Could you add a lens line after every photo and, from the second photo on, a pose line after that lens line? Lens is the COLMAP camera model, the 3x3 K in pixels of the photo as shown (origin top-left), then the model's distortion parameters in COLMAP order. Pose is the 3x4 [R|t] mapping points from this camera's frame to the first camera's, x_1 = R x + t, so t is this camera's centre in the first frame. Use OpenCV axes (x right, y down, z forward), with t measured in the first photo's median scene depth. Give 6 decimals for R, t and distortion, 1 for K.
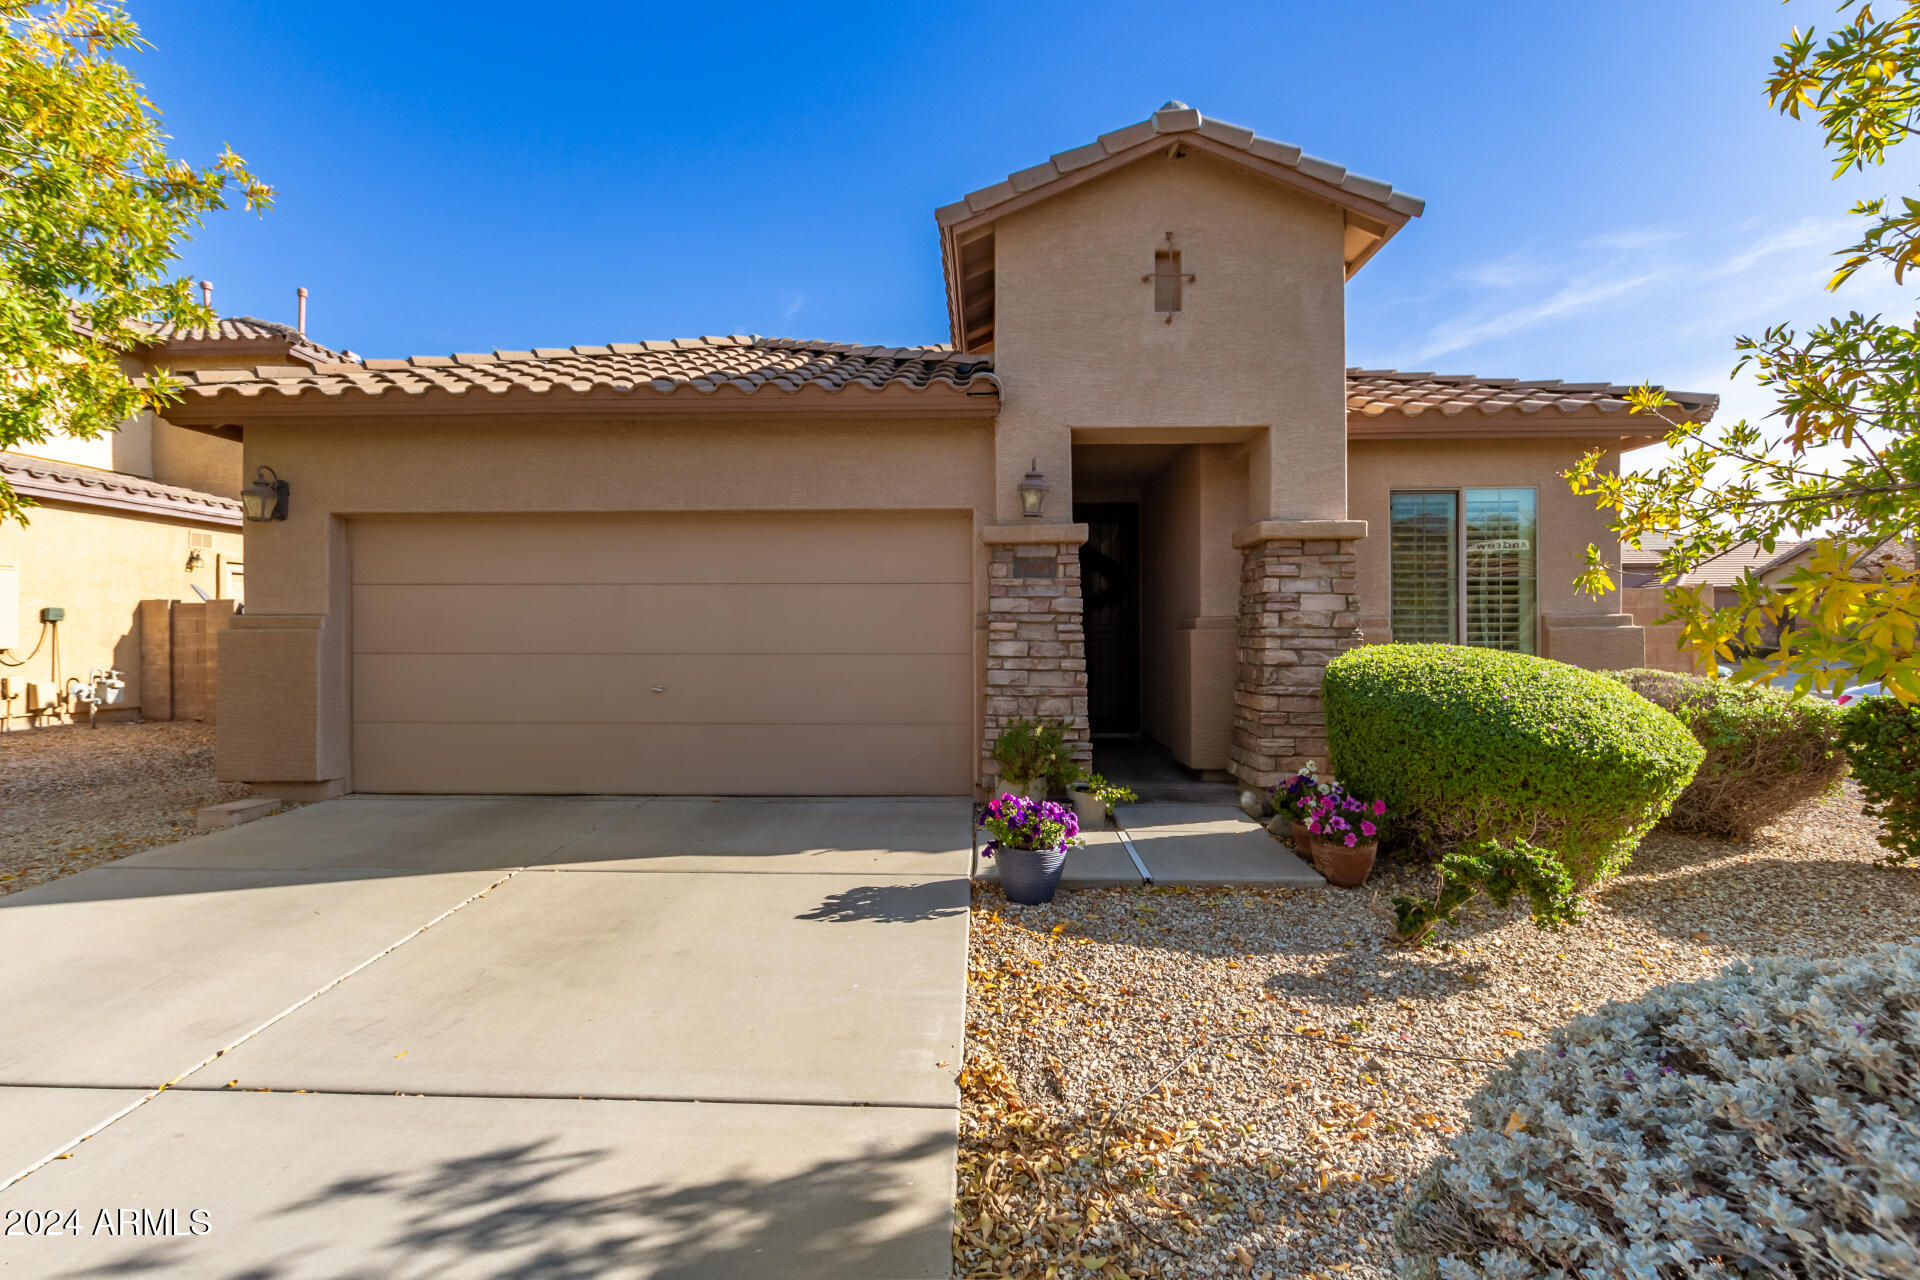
lens RADIAL K [[882.5, 0, 960.4], [0, 882.5, 632.1], [0, 0, 1]] dist [0.006820, -0.000677]
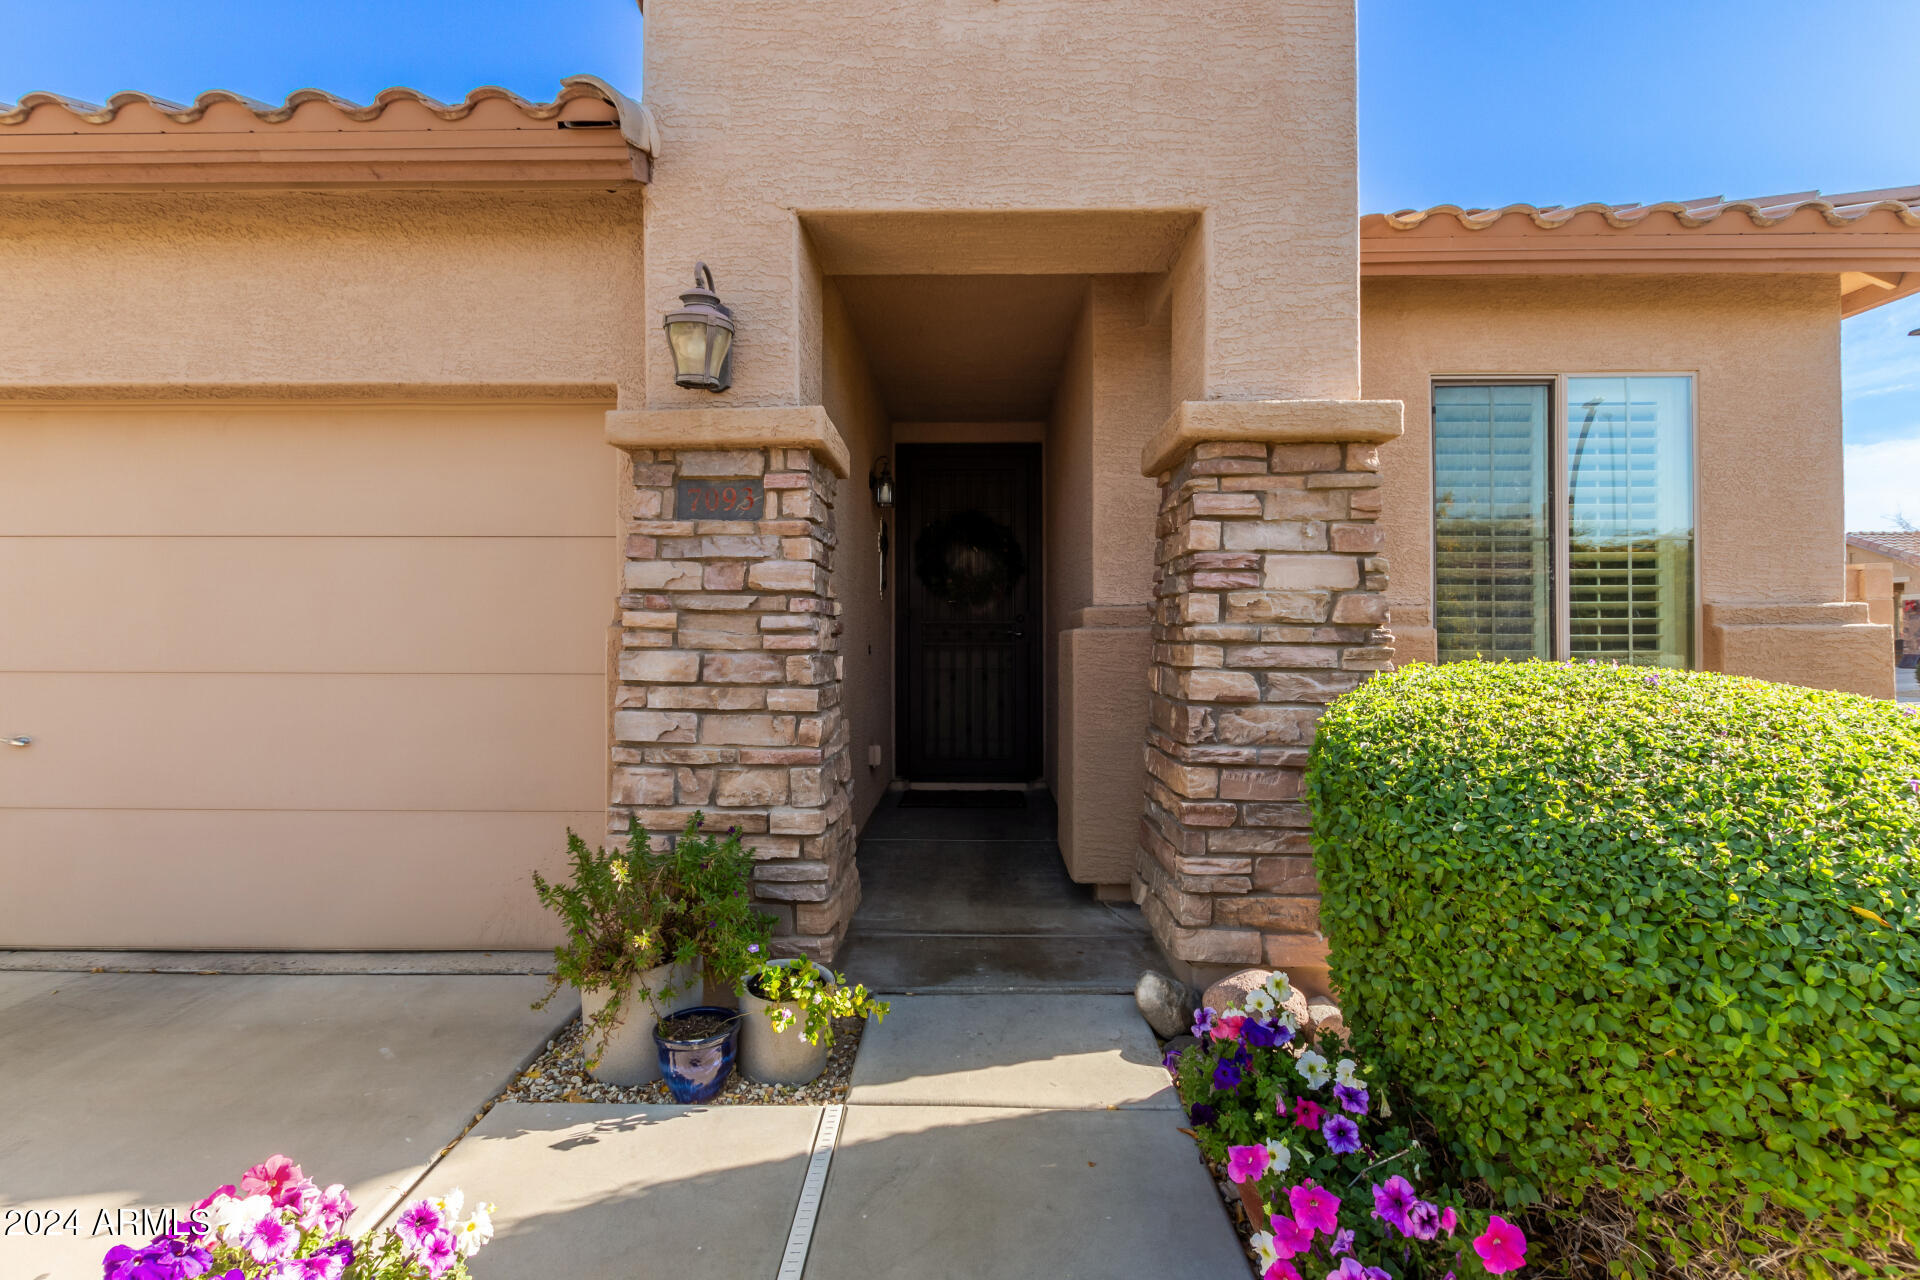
lens RADIAL K [[882.5, 0, 962.6], [0, 882.5, 626.6], [0, 0, 1]] dist [0.006820, -0.000677]
pose [[0.999922, 0.002695, 0.012199, 0.213185], [-0.002595, 0.999963, -0.008184, 0.000811], [-0.012220, 0.008152, 0.999892, 0.517894]]
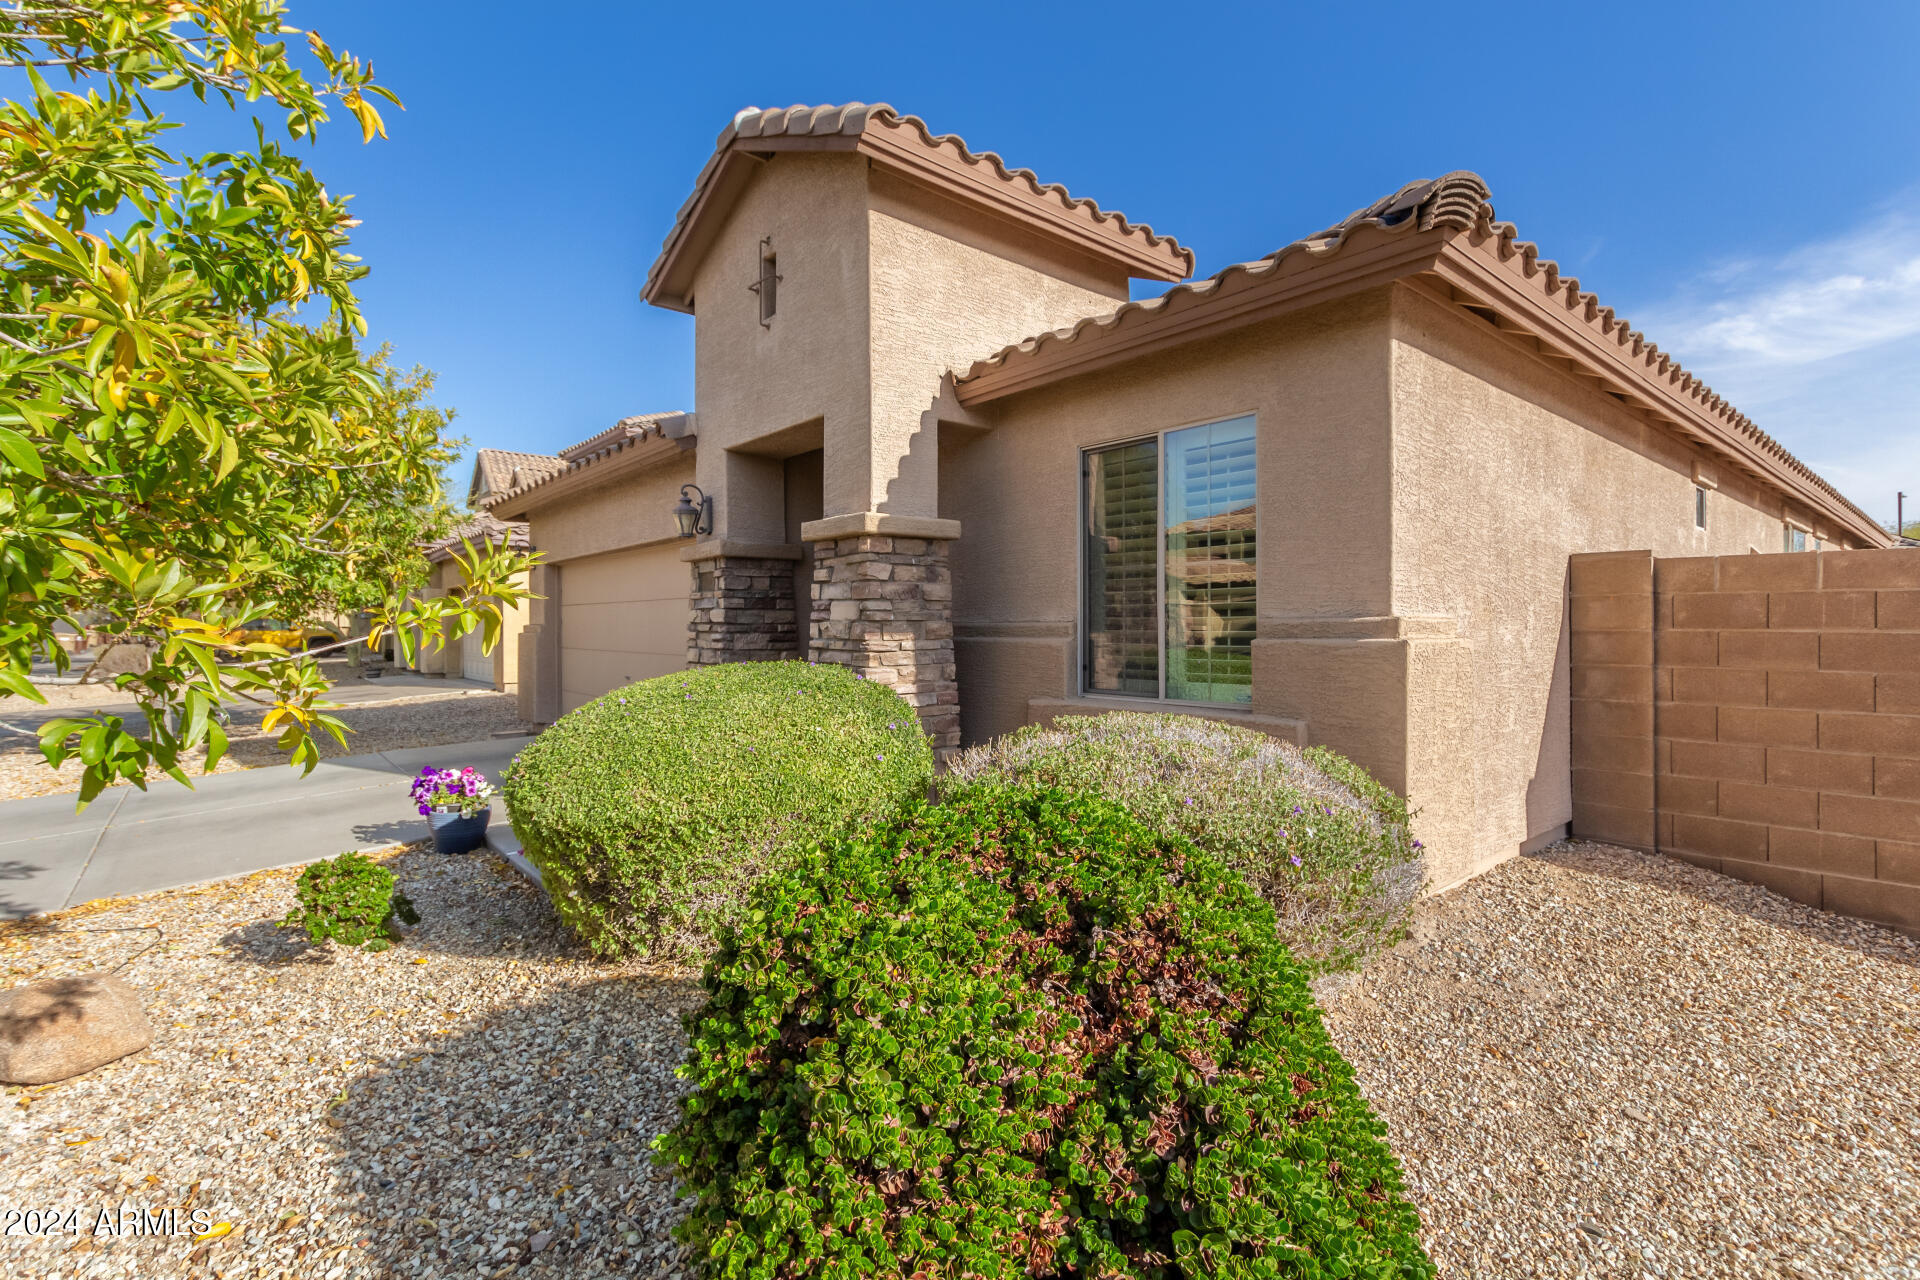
lens RADIAL K [[882.5, 0, 963.8], [0, 882.5, 631.1], [0, 0, 1]] dist [0.006820, -0.000677]
pose [[0.672899, 0.003214, -0.739728, 1.121476], [0.001917, 0.999980, 0.006089, -0.017854], [0.739732, -0.005516, 0.672879, 0.498520]]
